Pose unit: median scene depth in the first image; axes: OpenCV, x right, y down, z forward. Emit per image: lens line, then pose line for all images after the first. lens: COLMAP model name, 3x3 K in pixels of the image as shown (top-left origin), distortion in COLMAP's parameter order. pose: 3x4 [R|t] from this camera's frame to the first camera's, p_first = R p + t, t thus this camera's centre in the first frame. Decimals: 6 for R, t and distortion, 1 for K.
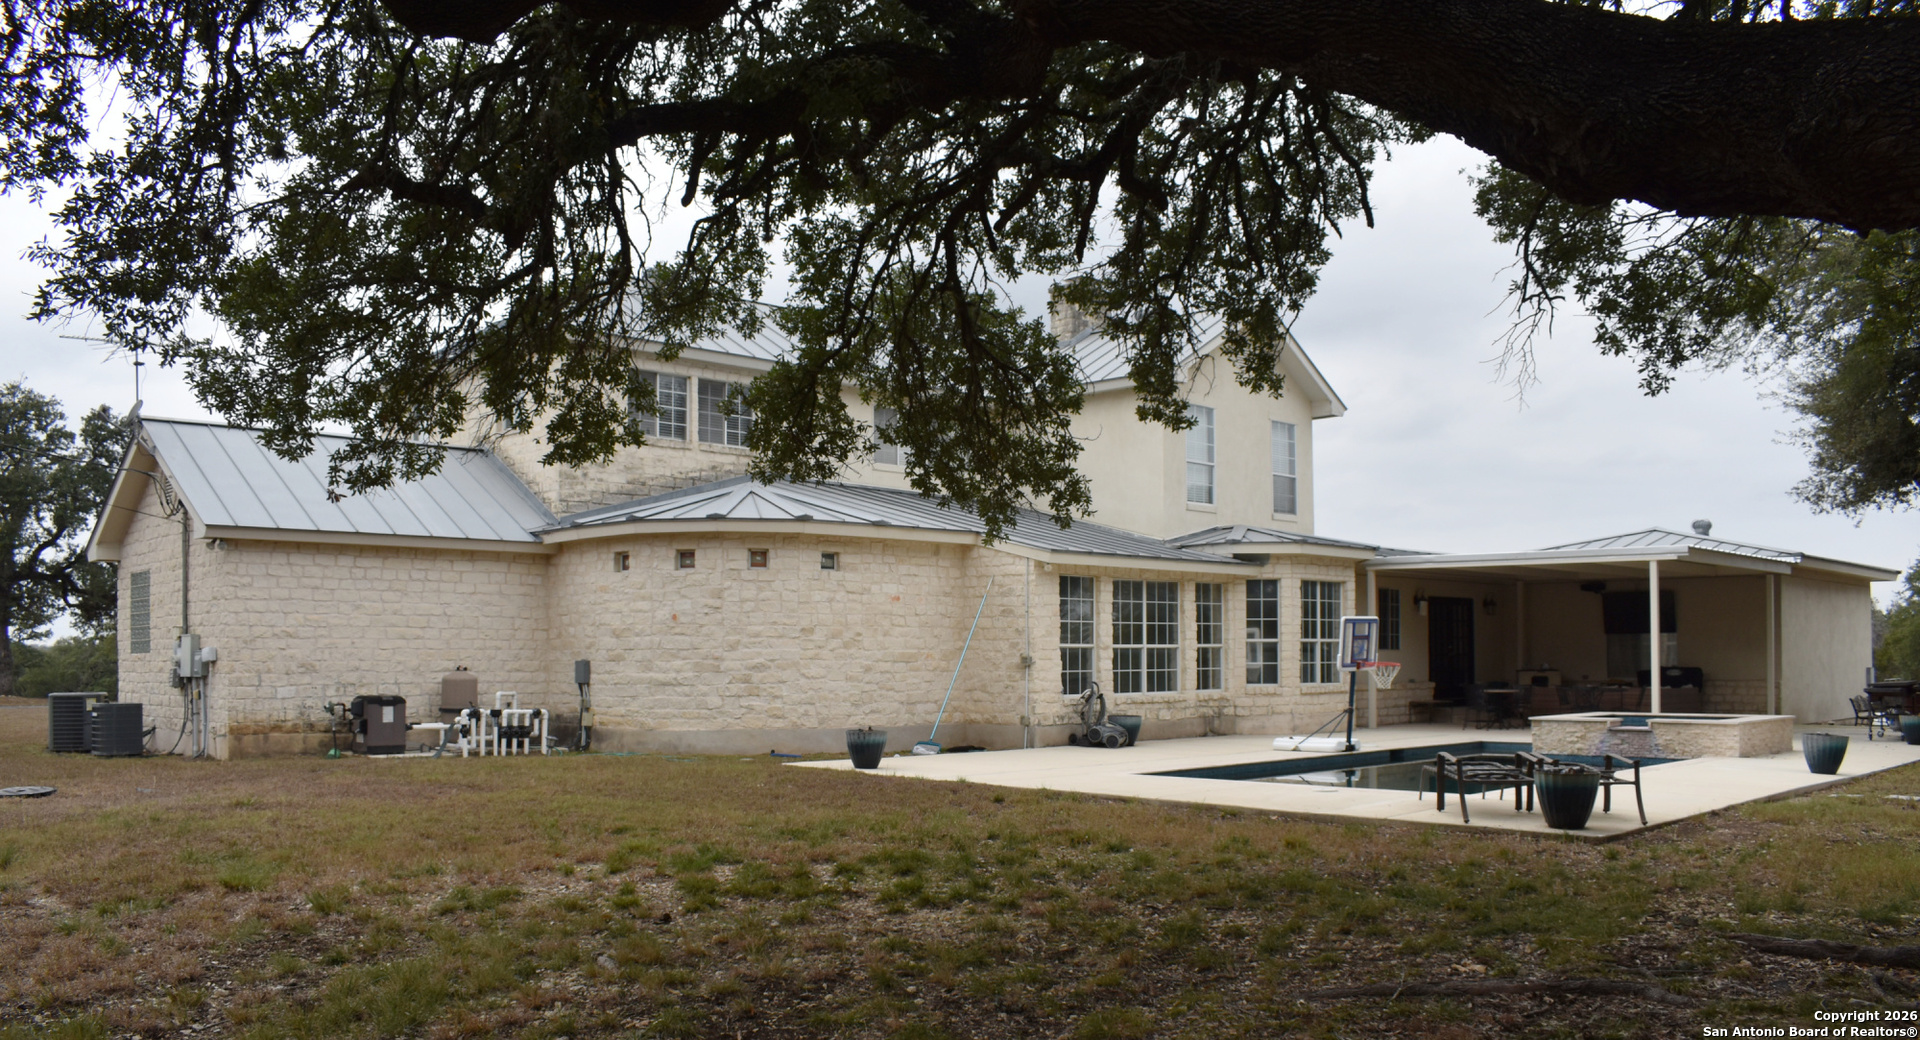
lens RADIAL K [[1424.3, 0, 960.0], [0, 1424.3, 520.0], [0, 0, 1]] dist [-0.003191, -0.001811]
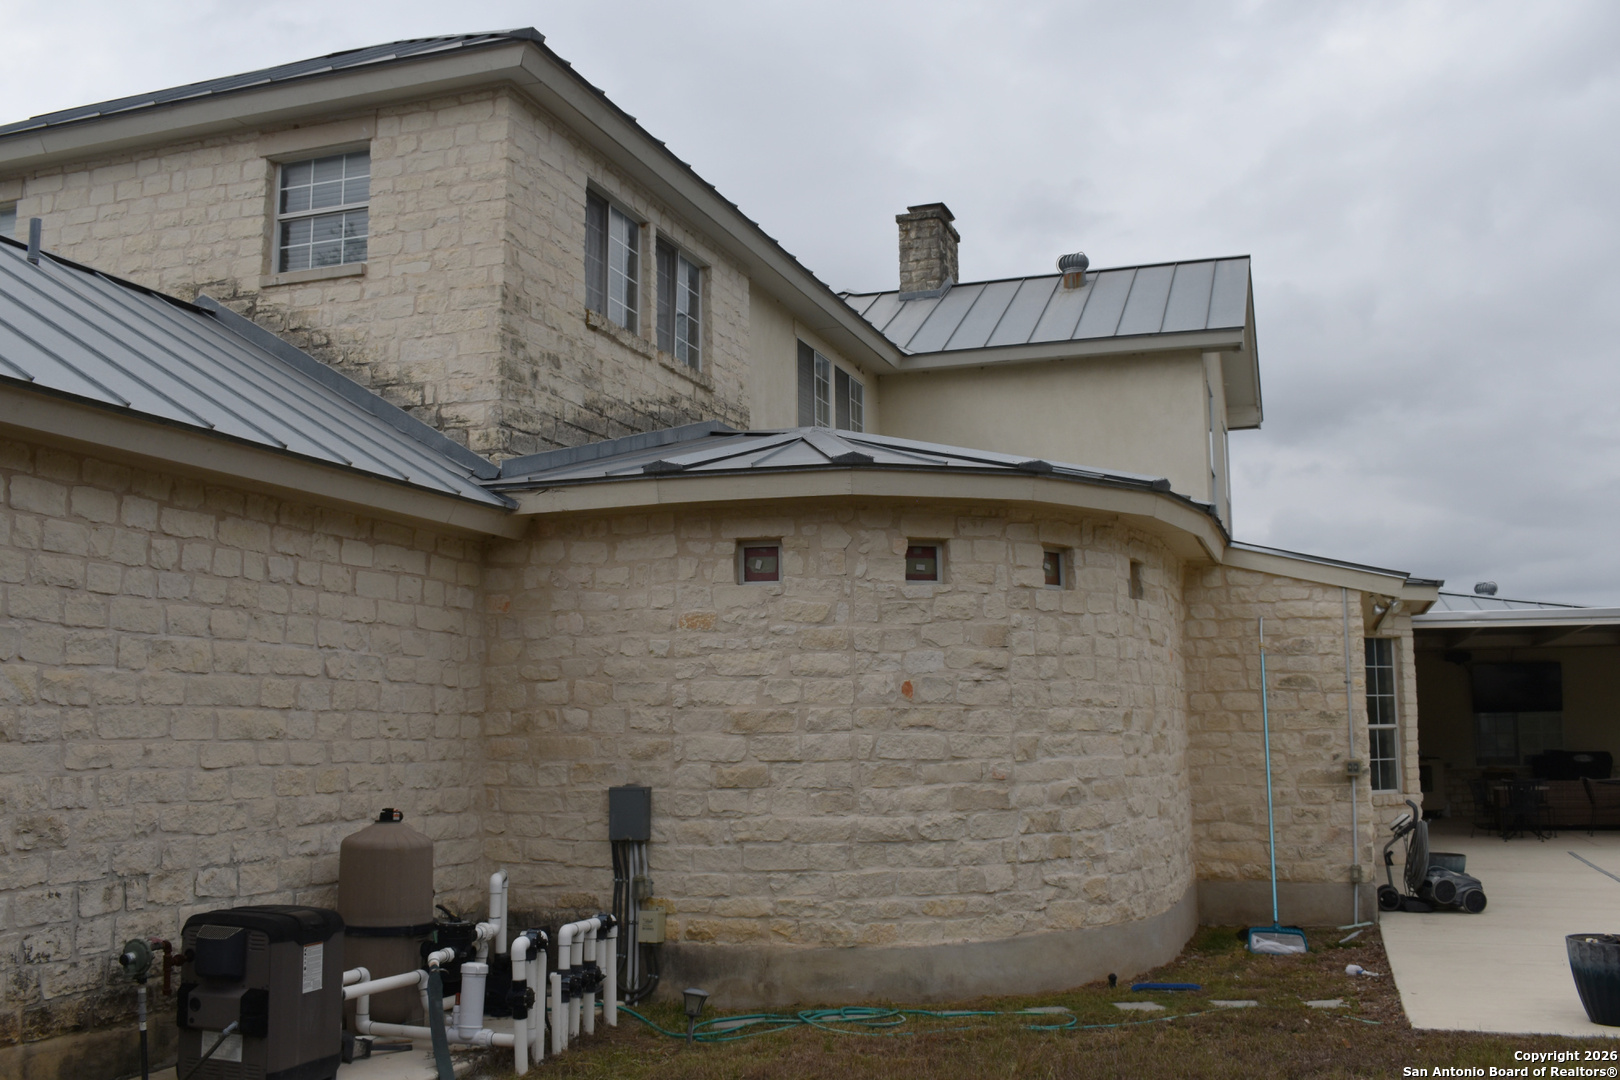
lens RADIAL K [[1435.8, 0, 811.1], [0, 1435.8, 473.5], [0, 0, 1]] dist [-0.064086, 0.021688]
pose [[0.889475, 0.076185, 0.450589, -0.431943], [-0.039008, 0.995065, -0.091240, 0.042934], [-0.455316, 0.063579, 0.888057, 0.603491]]
